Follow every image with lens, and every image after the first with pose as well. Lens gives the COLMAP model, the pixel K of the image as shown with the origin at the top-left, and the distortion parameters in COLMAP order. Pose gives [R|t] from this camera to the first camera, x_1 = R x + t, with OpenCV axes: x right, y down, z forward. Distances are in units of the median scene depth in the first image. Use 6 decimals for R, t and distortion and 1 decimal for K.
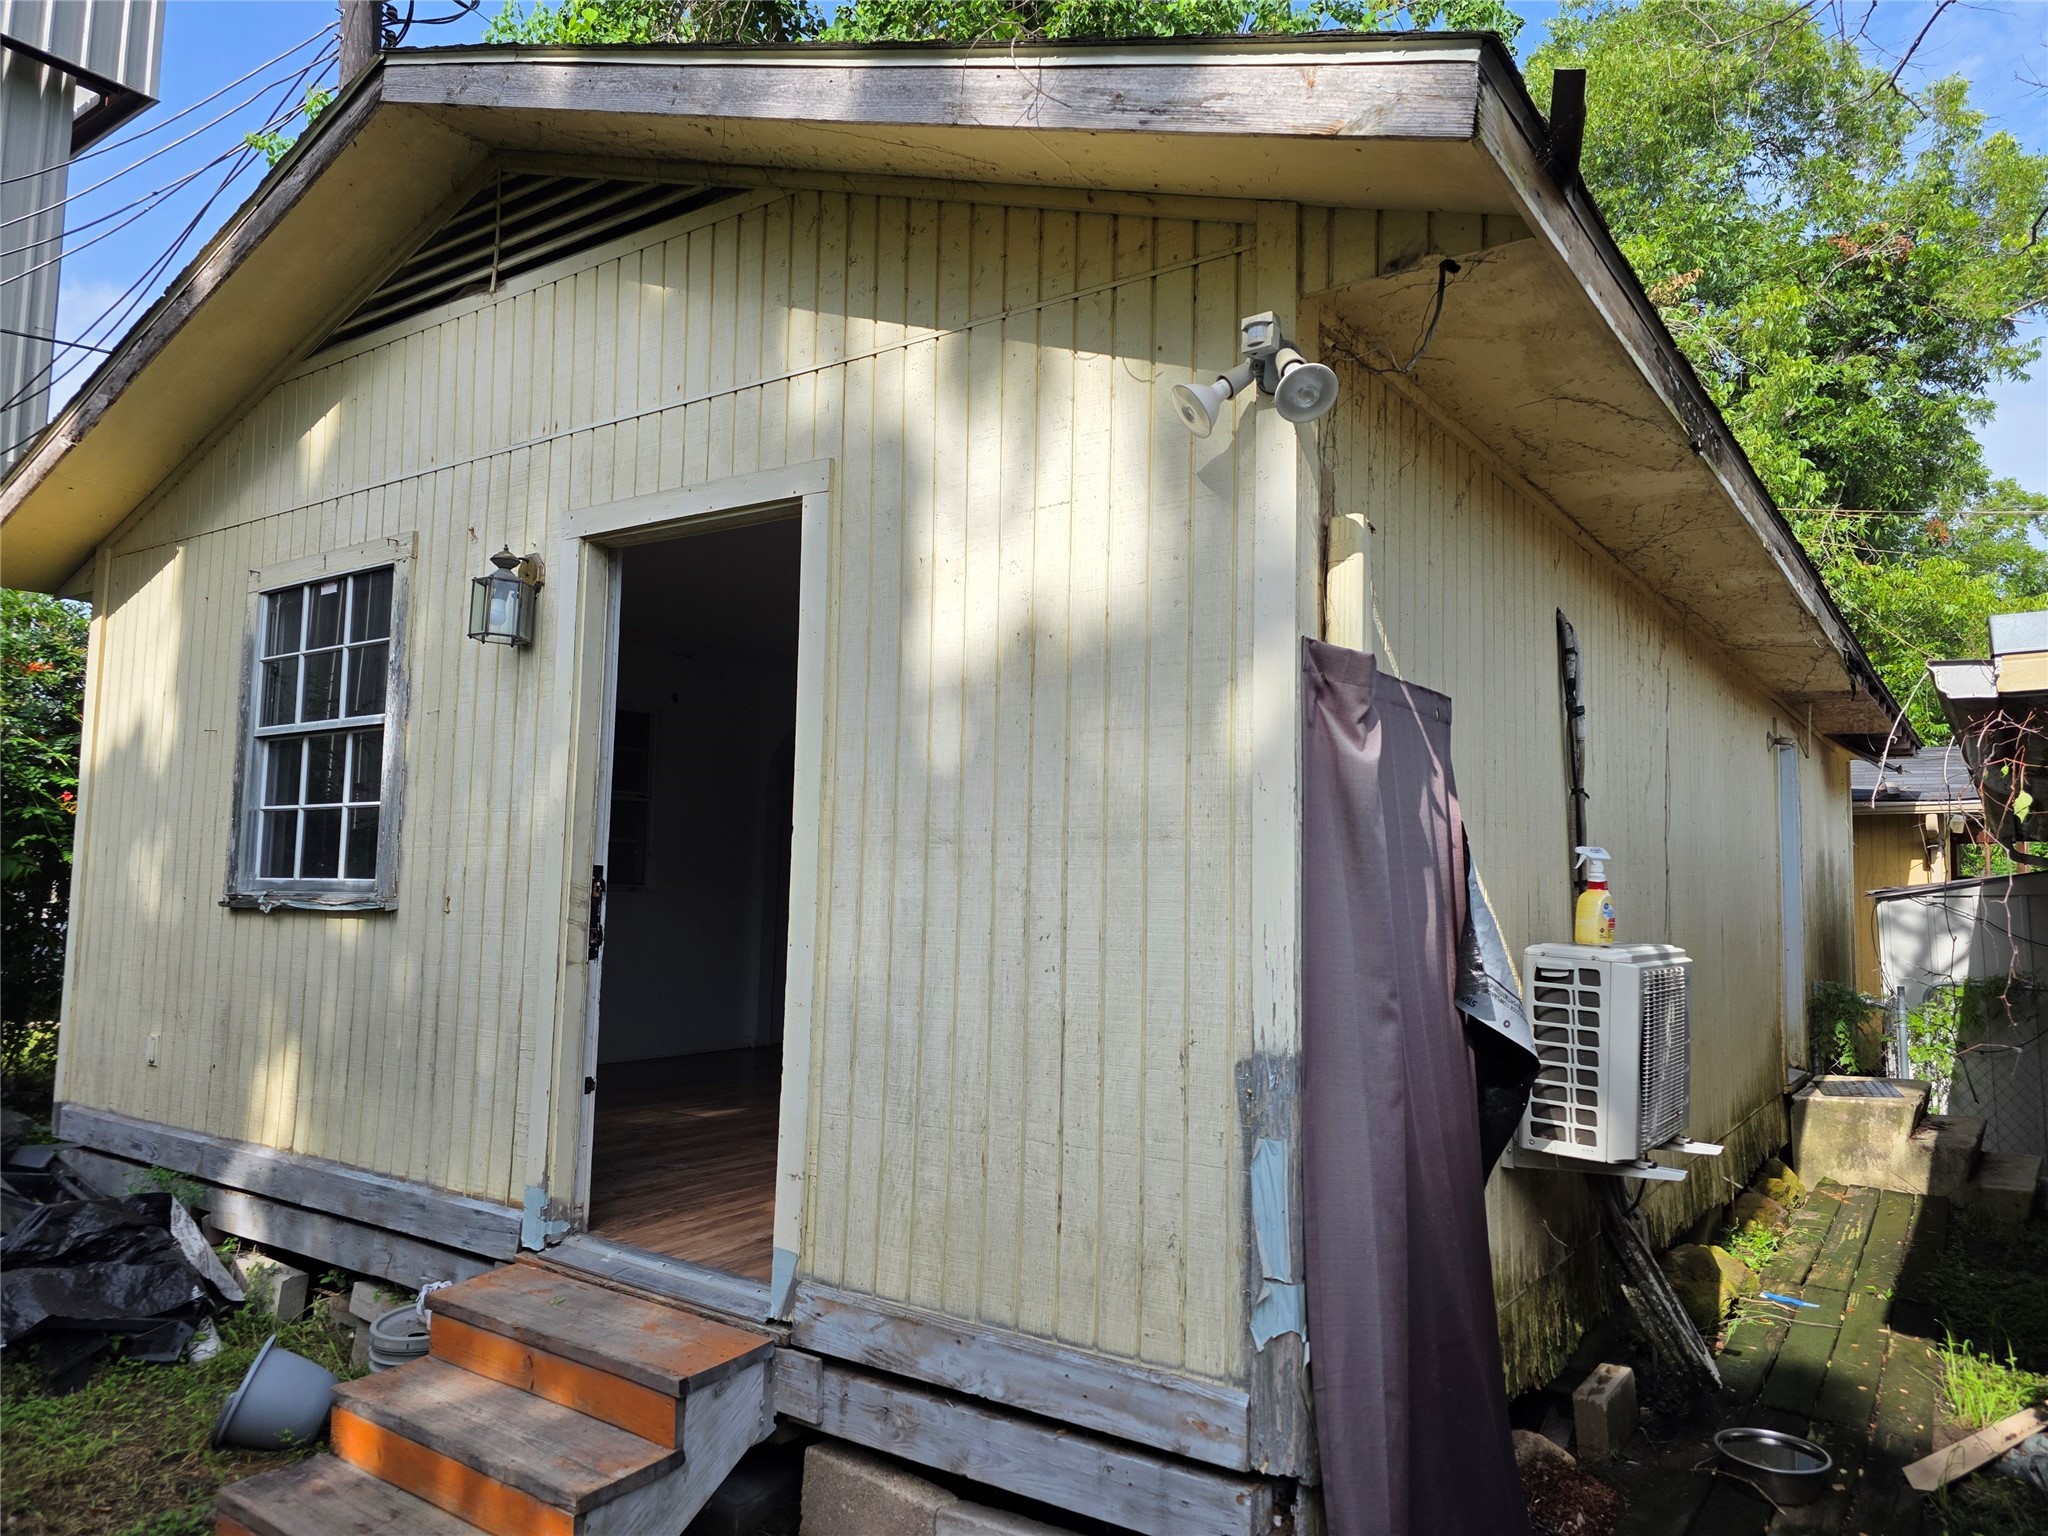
lens RADIAL K [[1388.9, 0, 1011.0], [0, 1388.9, 770.0], [0, 0, 1]] dist [0.043903, -0.031173]
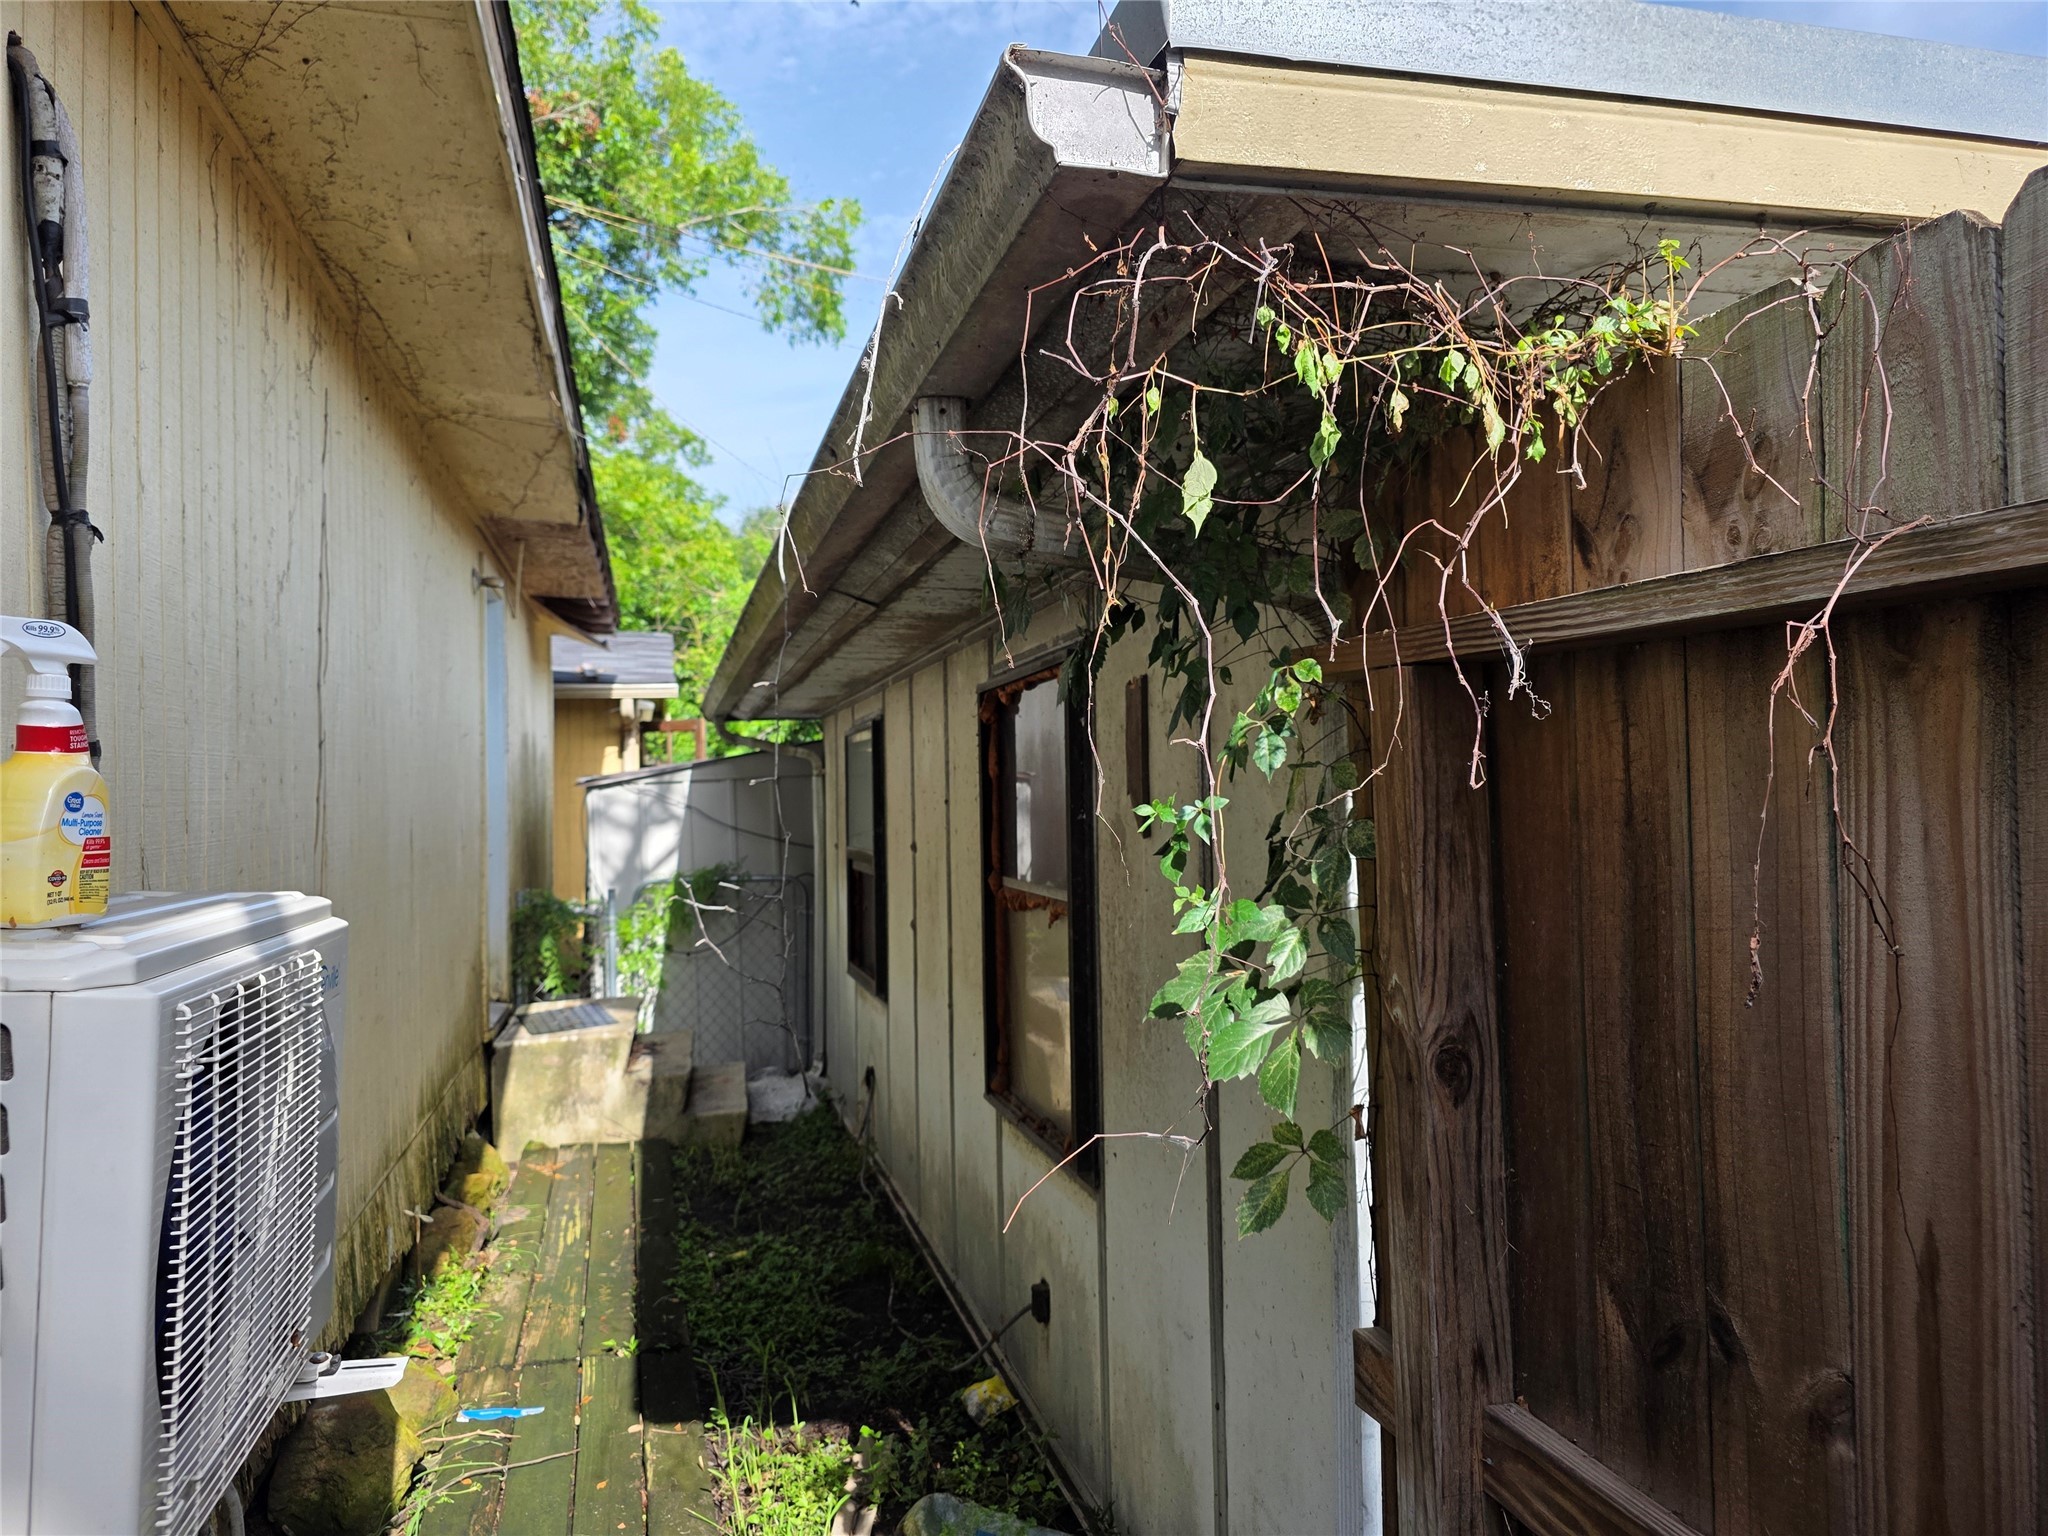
lens RADIAL K [[1388.9, 0, 1017.6], [0, 1388.9, 781.3], [0, 0, 1]] dist [0.043903, -0.031173]
pose [[0.637391, -0.021465, 0.770241, 0.148604], [-0.038104, 0.997511, 0.059330, 0.030912], [-0.769598, -0.067165, 0.634987, 0.296666]]
